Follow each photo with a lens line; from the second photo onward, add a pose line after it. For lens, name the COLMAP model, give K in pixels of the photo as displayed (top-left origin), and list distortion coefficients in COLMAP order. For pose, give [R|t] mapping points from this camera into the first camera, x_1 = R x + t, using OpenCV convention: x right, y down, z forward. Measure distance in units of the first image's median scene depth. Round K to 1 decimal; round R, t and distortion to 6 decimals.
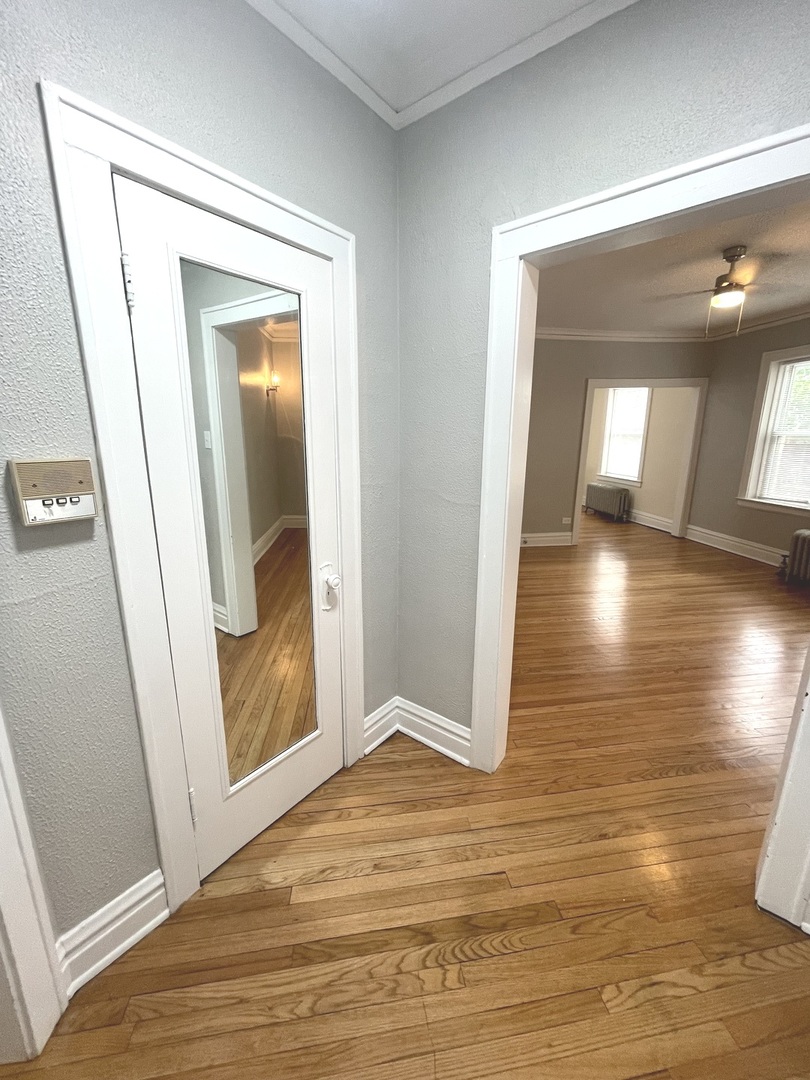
lens RADIAL K [[434.9, 0, 407.4], [0, 434.9, 534.2], [0, 0, 1]] dist [-0.000306, 0.000019]
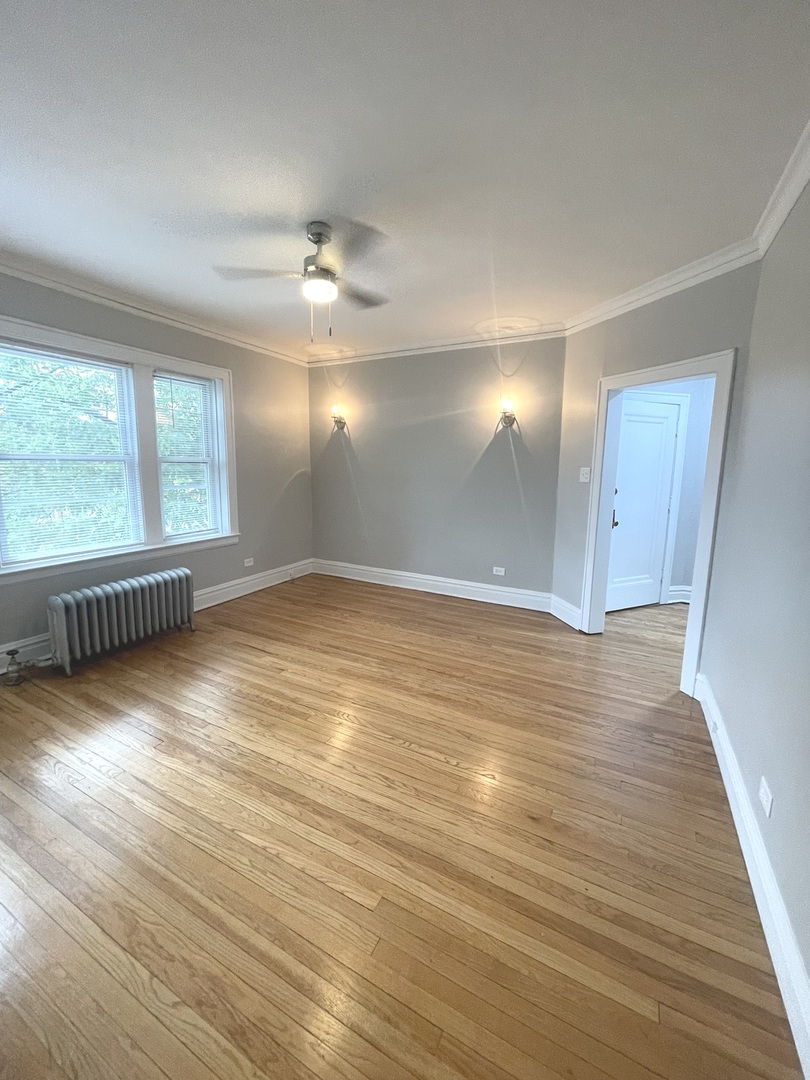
lens RADIAL K [[434.9, 0, 407.4], [0, 434.9, 534.2], [0, 0, 1]] dist [-0.000306, 0.000019]
pose [[-0.801796, -0.104991, 0.588303, 0.102663], [0.122643, 0.934582, 0.333938, -0.377964], [-0.584878, 0.339901, -0.736468, 1.614466]]
